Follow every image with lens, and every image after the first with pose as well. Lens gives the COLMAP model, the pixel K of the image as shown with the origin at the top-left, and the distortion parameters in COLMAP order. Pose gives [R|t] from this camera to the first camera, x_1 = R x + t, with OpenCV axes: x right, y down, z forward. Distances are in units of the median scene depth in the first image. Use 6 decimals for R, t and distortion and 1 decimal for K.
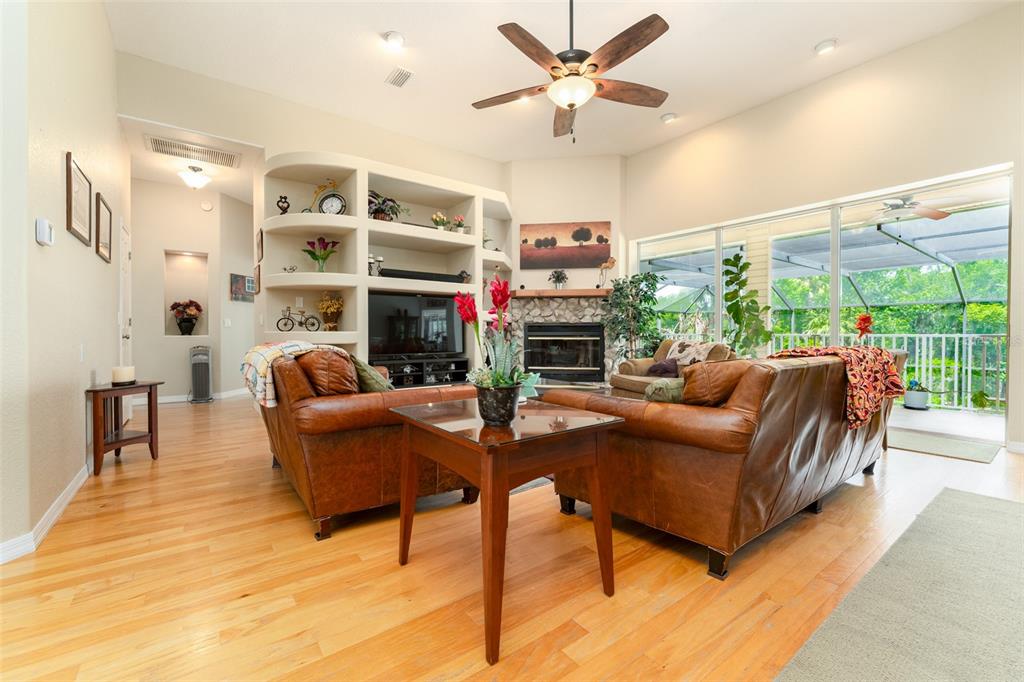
lens RADIAL K [[419.5, 0, 505.9], [0, 419.5, 330.7], [0, 0, 1]] dist [-0.004774, 0.000618]
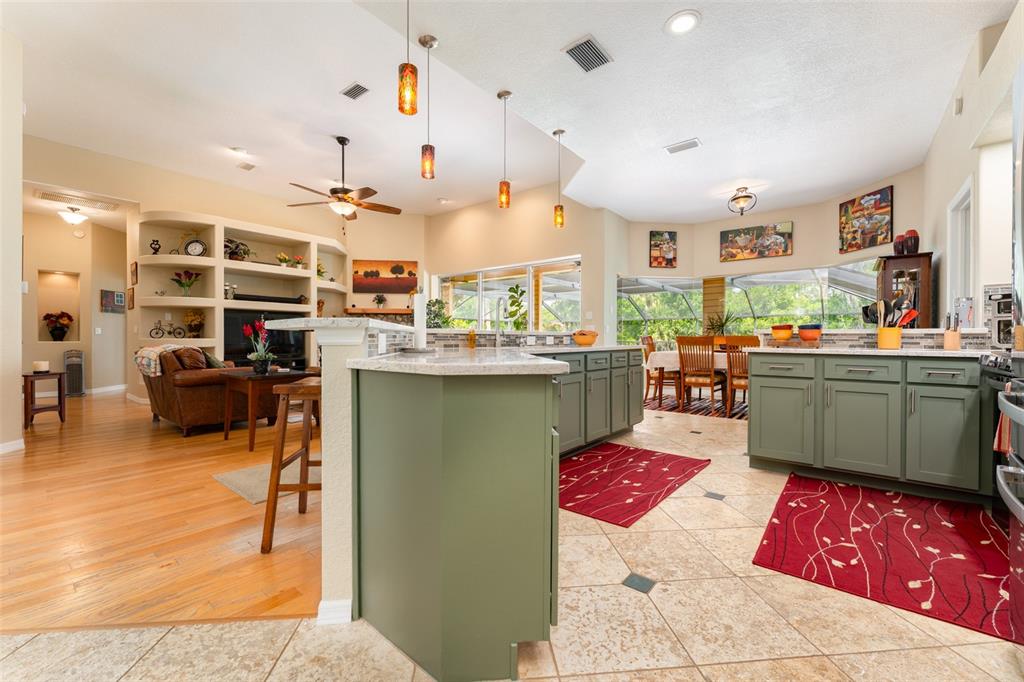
lens RADIAL K [[419.5, 0, 498.2], [0, 419.5, 338.4], [0, 0, 1]] dist [-0.004774, 0.000618]
pose [[0.975116, 0.001495, 0.221690, 0.225186], [-0.002415, 0.999990, 0.003879, -0.005143], [-0.221682, -0.004318, 0.975110, -0.505998]]
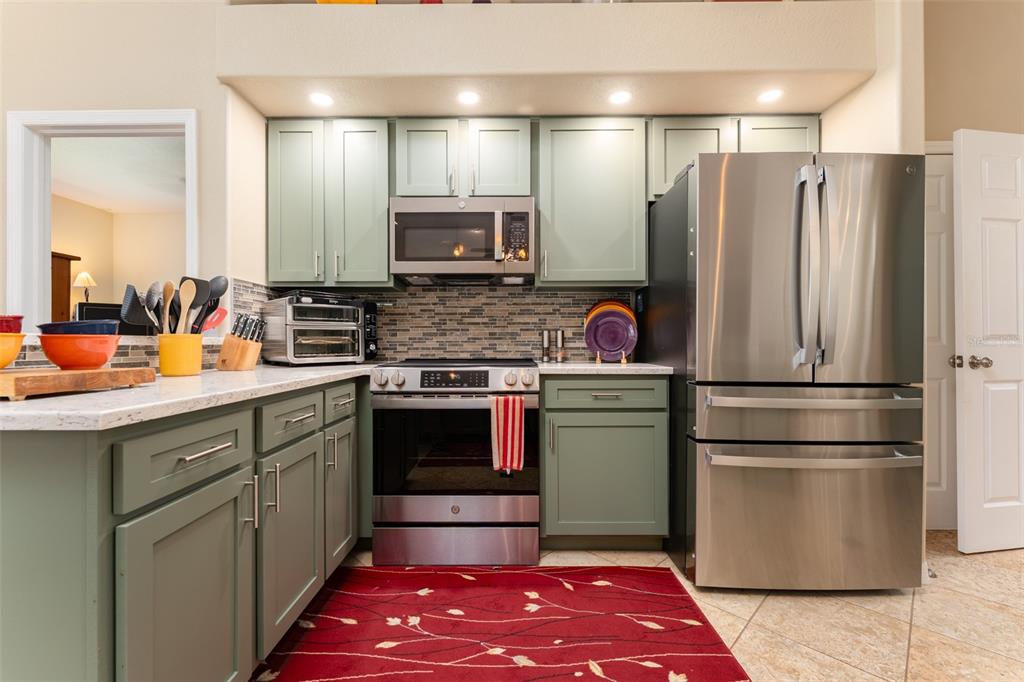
lens RADIAL K [[419.5, 0, 503.6], [0, 419.5, 337.8], [0, 0, 1]] dist [-0.004774, 0.000618]
pose [[-0.797585, 0.003575, 0.603196, 0.487858], [-0.004392, 0.999922, -0.011733, -0.013098], [-0.603190, -0.012008, -0.797507, -0.012600]]
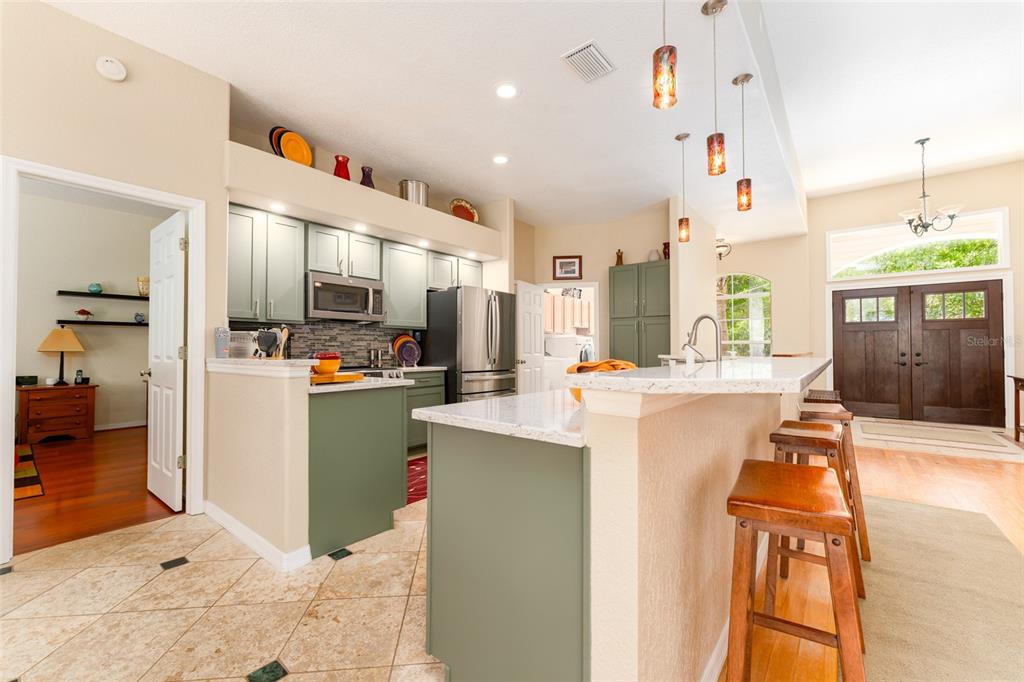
lens RADIAL K [[419.5, 0, 510.9], [0, 419.5, 341.1], [0, 0, 1]] dist [-0.004774, 0.000618]
pose [[-0.965967, -0.003989, -0.258634, 0.671150], [0.002680, 0.999673, -0.025430, -0.022465], [0.258650, -0.025257, -0.965641, 0.437335]]
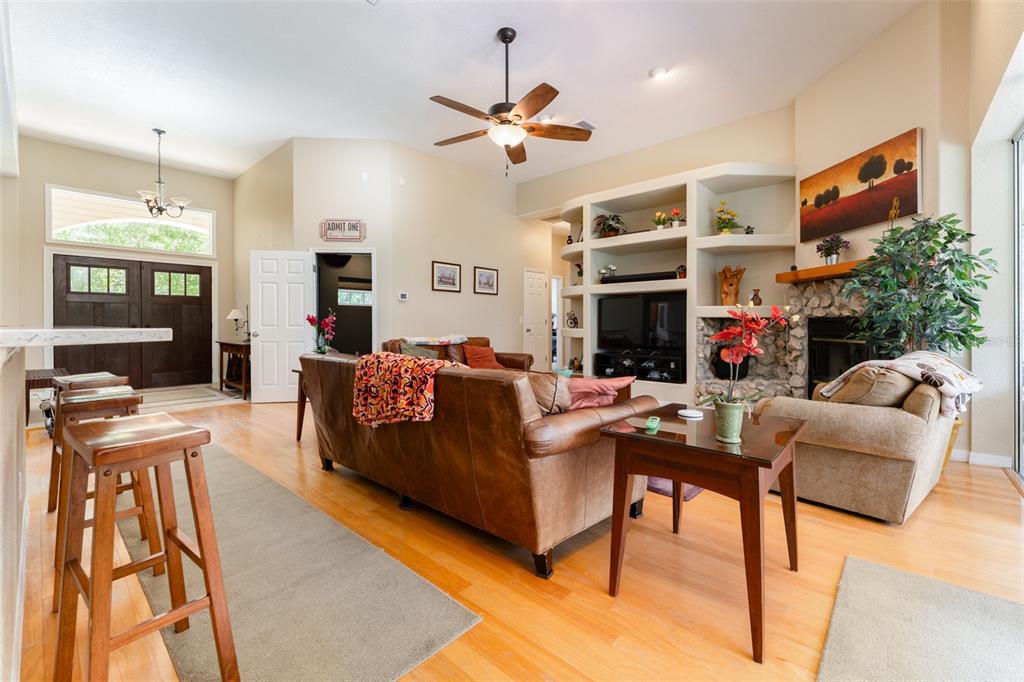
lens RADIAL K [[419.5, 0, 523.3], [0, 419.5, 326.1], [0, 0, 1]] dist [-0.004774, 0.000618]
pose [[0.218390, 0.006780, -0.975838, 0.743079], [0.007520, 0.999934, 0.008631, -0.014498], [0.975833, -0.009223, 0.218325, 0.430300]]
